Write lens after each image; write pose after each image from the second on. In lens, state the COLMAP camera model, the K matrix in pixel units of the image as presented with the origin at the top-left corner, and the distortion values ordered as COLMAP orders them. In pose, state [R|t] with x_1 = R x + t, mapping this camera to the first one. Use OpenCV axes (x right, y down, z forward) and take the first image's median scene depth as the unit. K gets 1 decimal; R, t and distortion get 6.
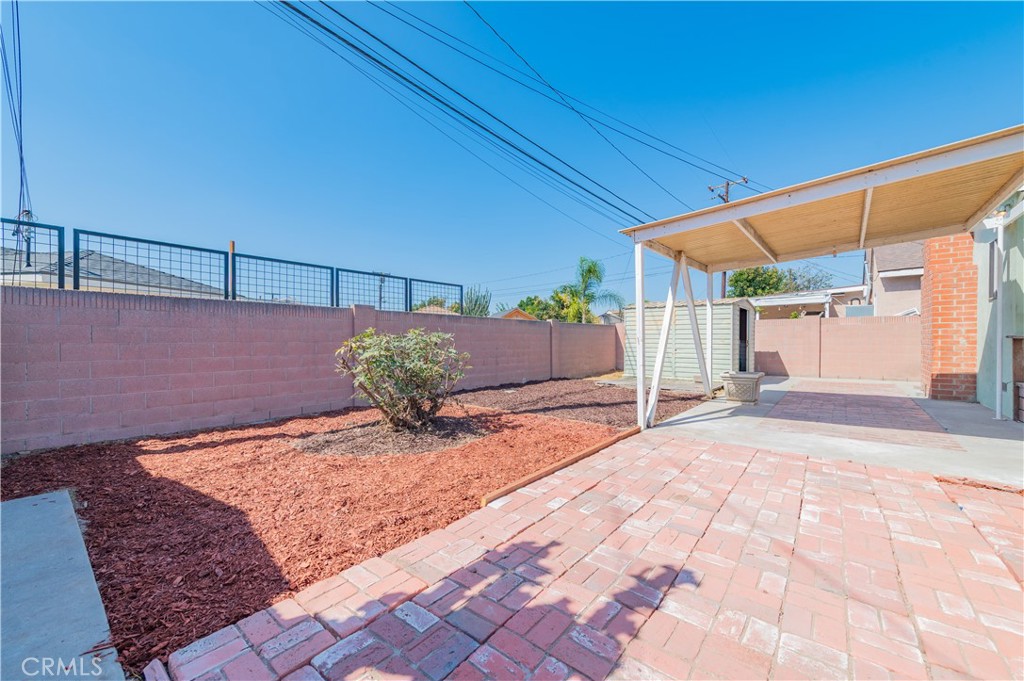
lens RADIAL K [[400.6, 0, 524.3], [0, 400.6, 340.9], [0, 0, 1]] dist [0.018239, -0.003710]
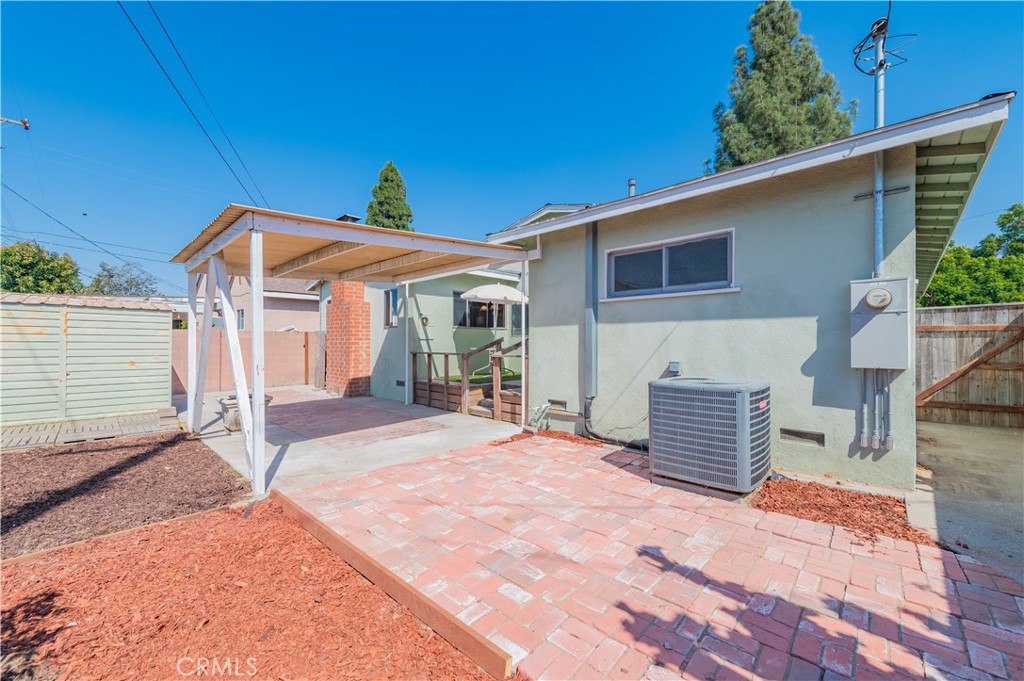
lens RADIAL K [[400.6, 0, 499.5], [0, 400.6, 339.3], [0, 0, 1]] dist [0.018239, -0.003710]
pose [[0.100289, 0.011926, 0.994887, -0.310398], [0.003181, 0.999919, -0.012307, -0.035668], [-0.994953, 0.004399, 0.100242, 0.413970]]
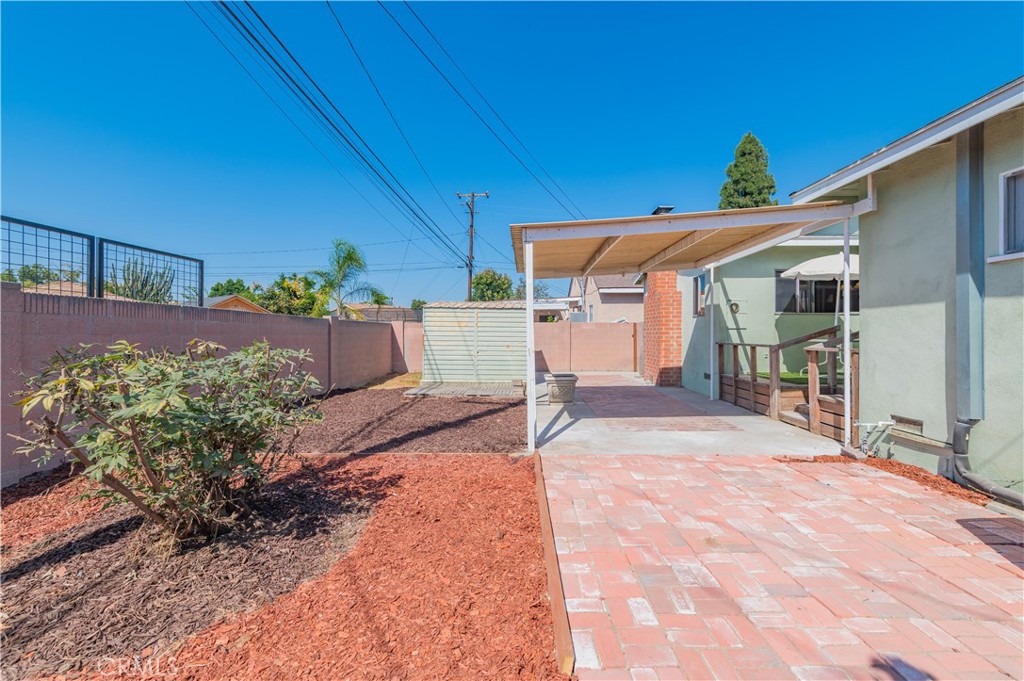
lens RADIAL K [[400.6, 0, 524.6], [0, 400.6, 330.7], [0, 0, 1]] dist [0.018239, -0.003710]
pose [[0.781981, 0.010627, 0.623212, -0.223317], [-0.004011, 0.999920, -0.012018, -0.029632], [-0.623290, 0.006898, 0.781960, 0.251216]]
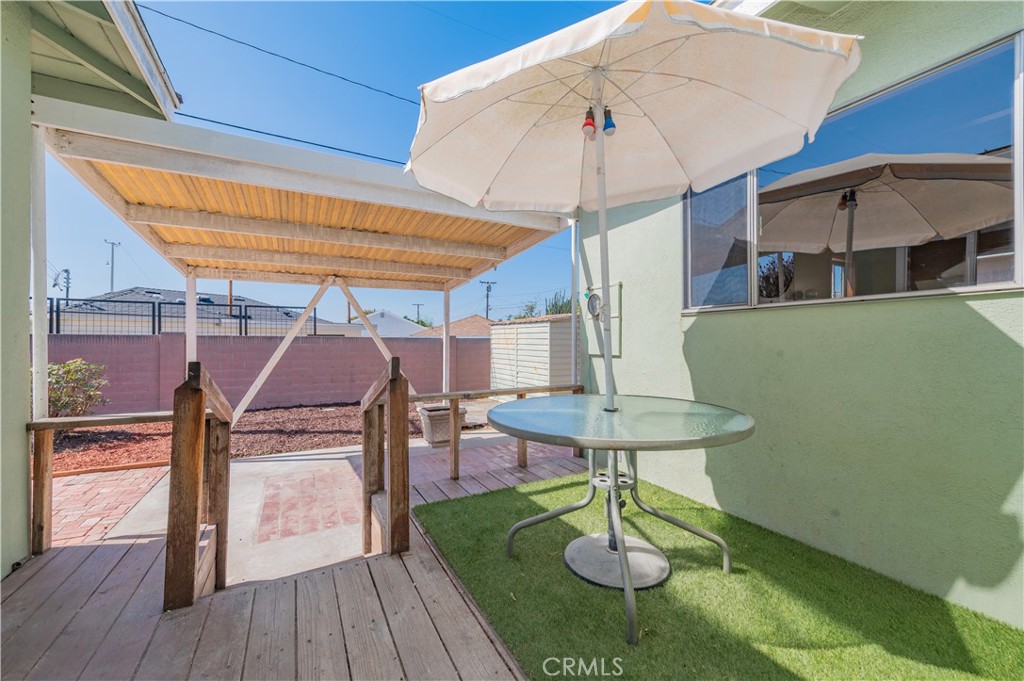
lens RADIAL K [[400.6, 0, 508.8], [0, 400.6, 340.8], [0, 0, 1]] dist [0.018239, -0.003710]
pose [[0.925367, 0.001903, -0.379069, 1.113539], [-0.004033, 0.999980, -0.004826, -0.069529], [0.379052, 0.005995, 0.925356, 0.285282]]
